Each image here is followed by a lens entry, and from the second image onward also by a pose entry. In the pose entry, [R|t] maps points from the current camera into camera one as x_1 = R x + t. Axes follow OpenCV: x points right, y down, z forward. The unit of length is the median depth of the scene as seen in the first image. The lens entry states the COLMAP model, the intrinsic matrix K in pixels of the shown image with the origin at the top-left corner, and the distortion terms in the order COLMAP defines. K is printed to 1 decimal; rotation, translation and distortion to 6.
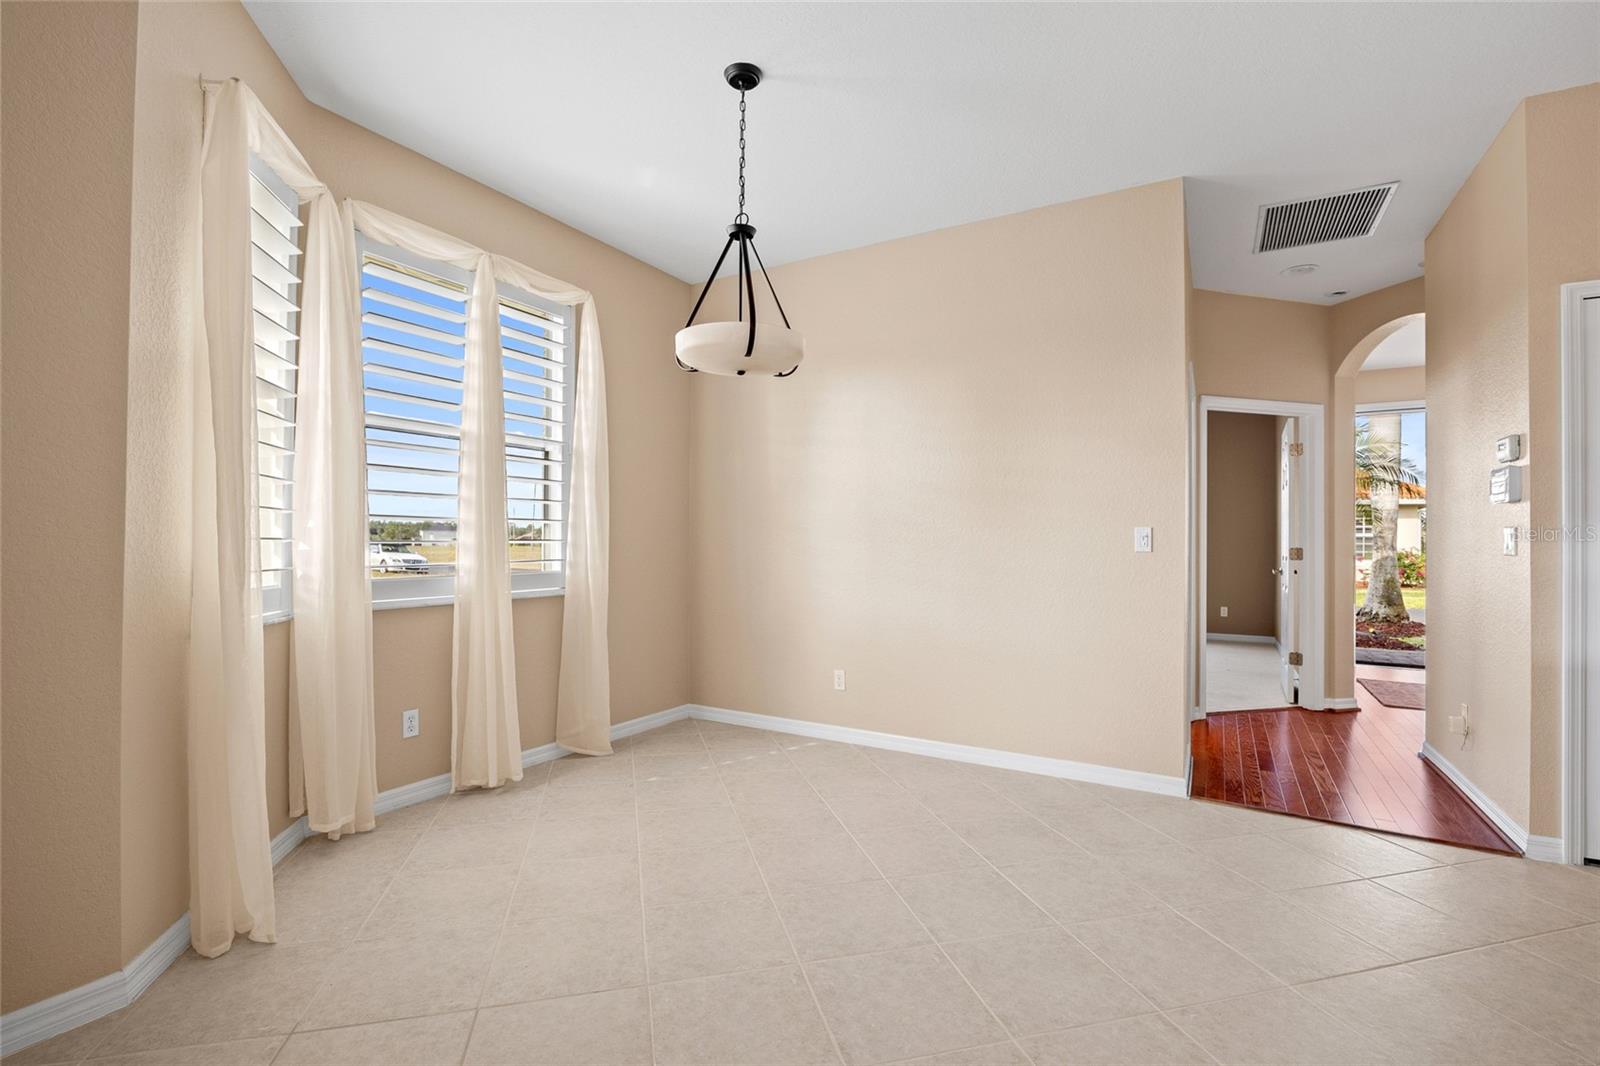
lens RADIAL K [[718.5, 0, 793.7], [0, 718.5, 531.1], [0, 0, 1]] dist [-0.026006, 0.000165]
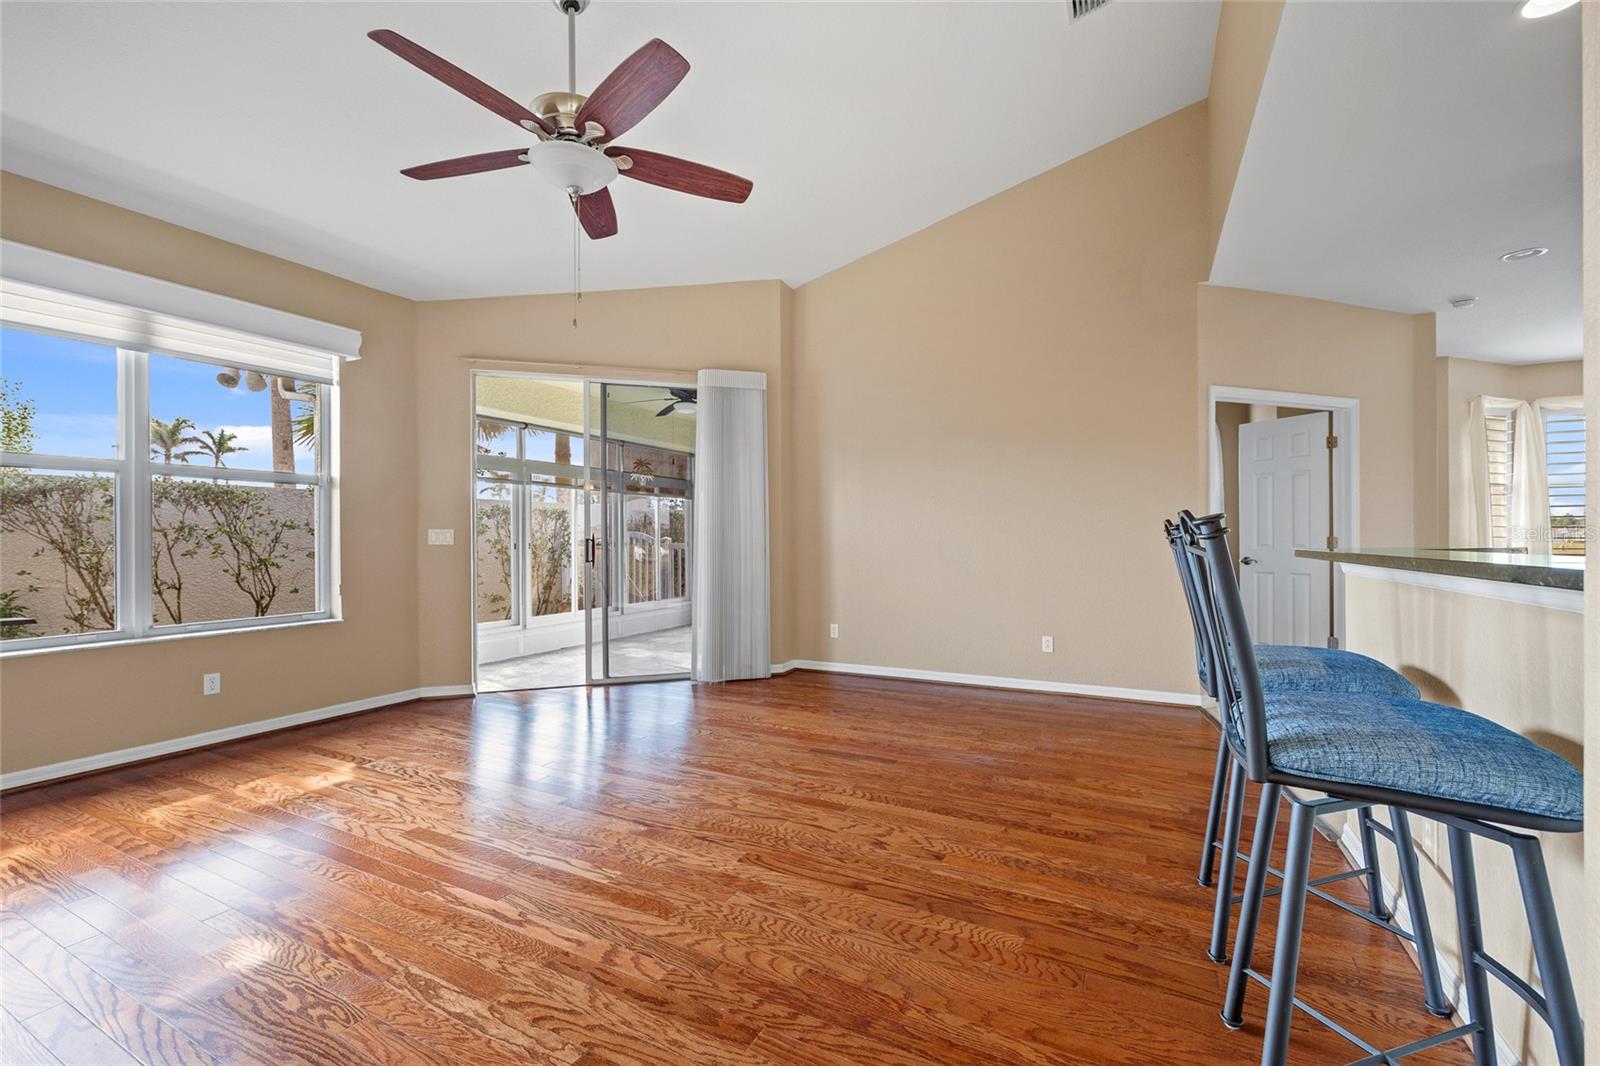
lens RADIAL K [[634.9, 0, 794.2], [0, 634.9, 540.1], [0, 0, 1]] dist [-0.003575, 0.000020]
pose [[0.059577, -0.007323, -0.998197, 1.462950], [0.011755, 0.999909, -0.006634, 0.004308], [0.998154, -0.011339, 0.059658, -1.784518]]
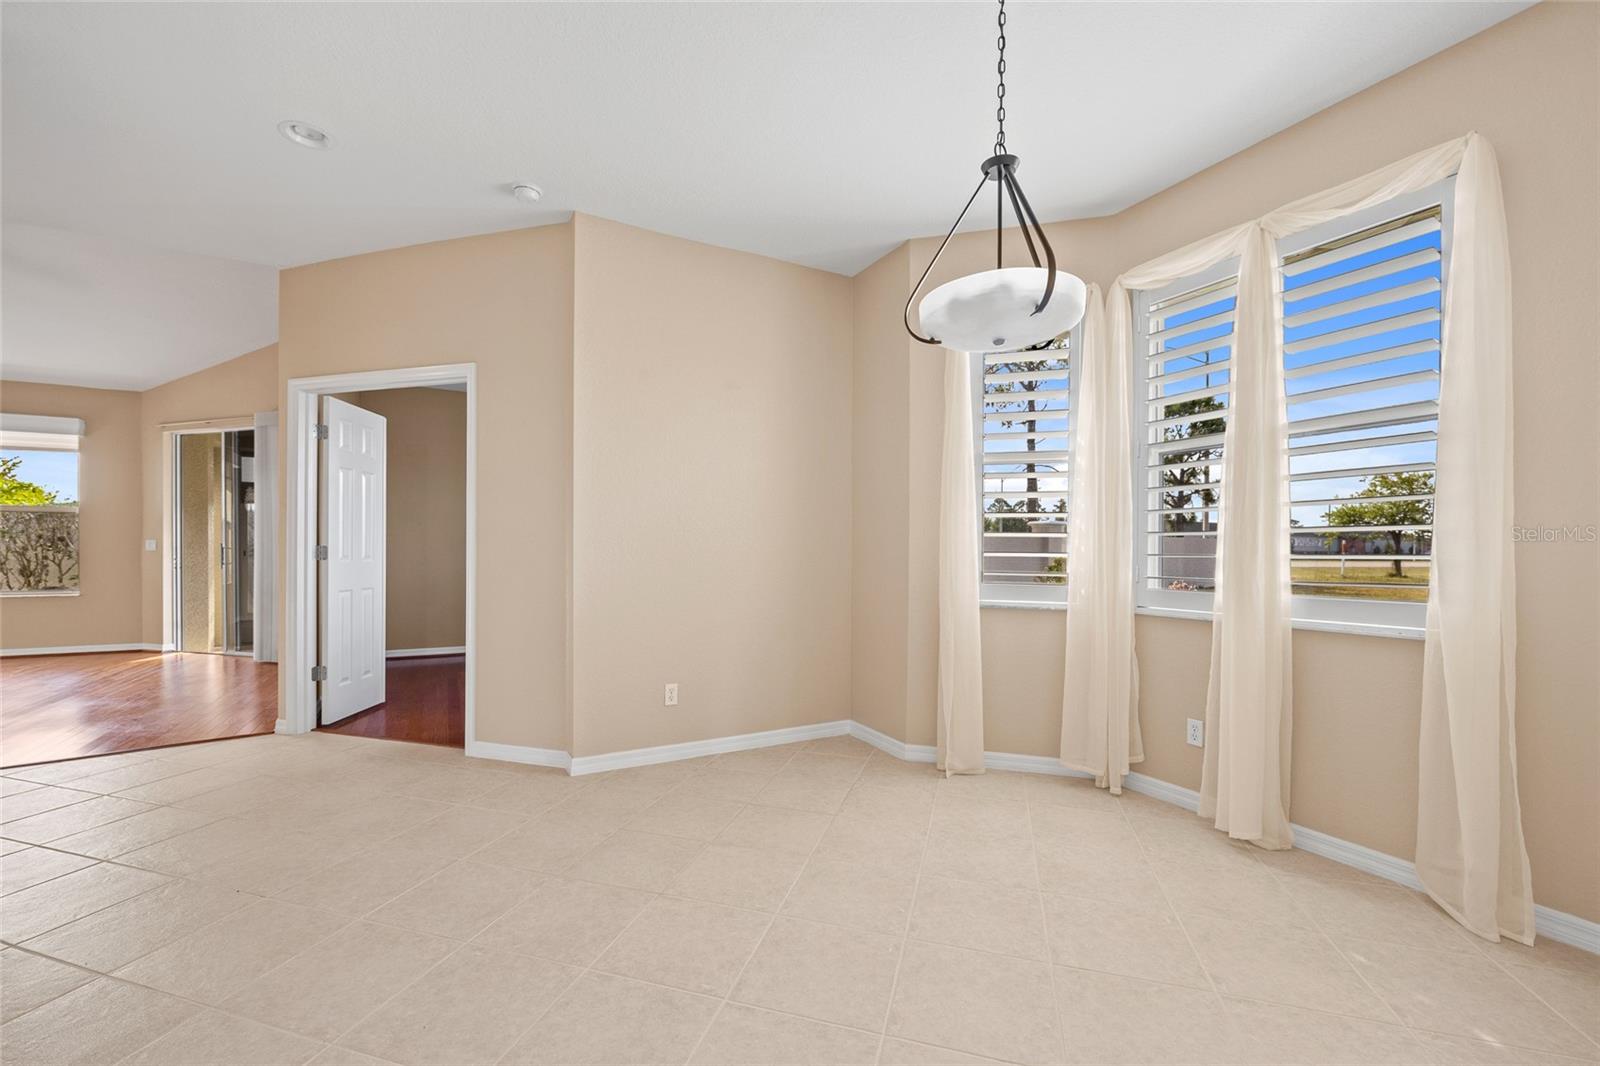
lens RADIAL K [[652.2, 0, 798.2], [0, 652.2, 554.3], [0, 0, 1]] dist [-0.007570, -0.000050]
pose [[-0.495707, -0.001039, -0.868489, 0.647262], [0.000275, 0.999999, -0.001353, 0.015712], [0.868490, -0.000909, -0.495706, 1.107929]]
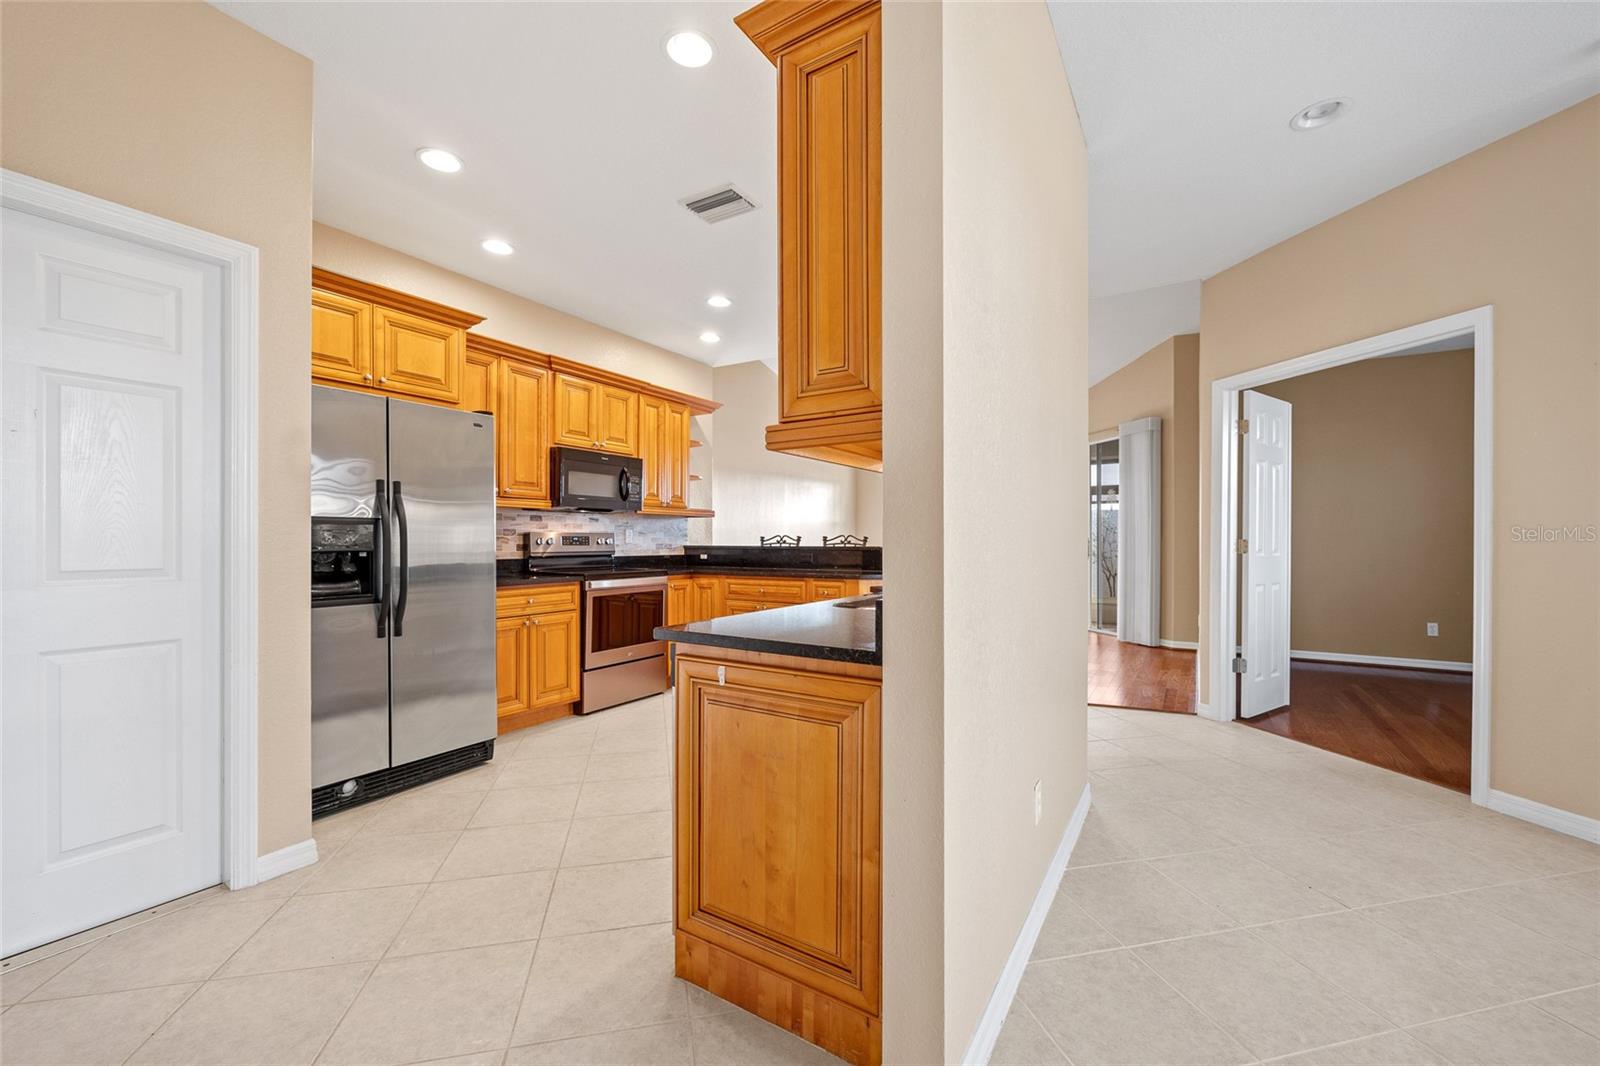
lens RADIAL K [[642.5, 0, 802.4], [0, 642.5, 537.9], [0, 0, 1]] dist [-0.005676, -0.000073]
pose [[-0.999984, -0.005582, -0.000182, 0.919722], [-0.005579, 0.999902, -0.012870, 0.015361], [0.000254, -0.012869, -0.999917, 0.901669]]
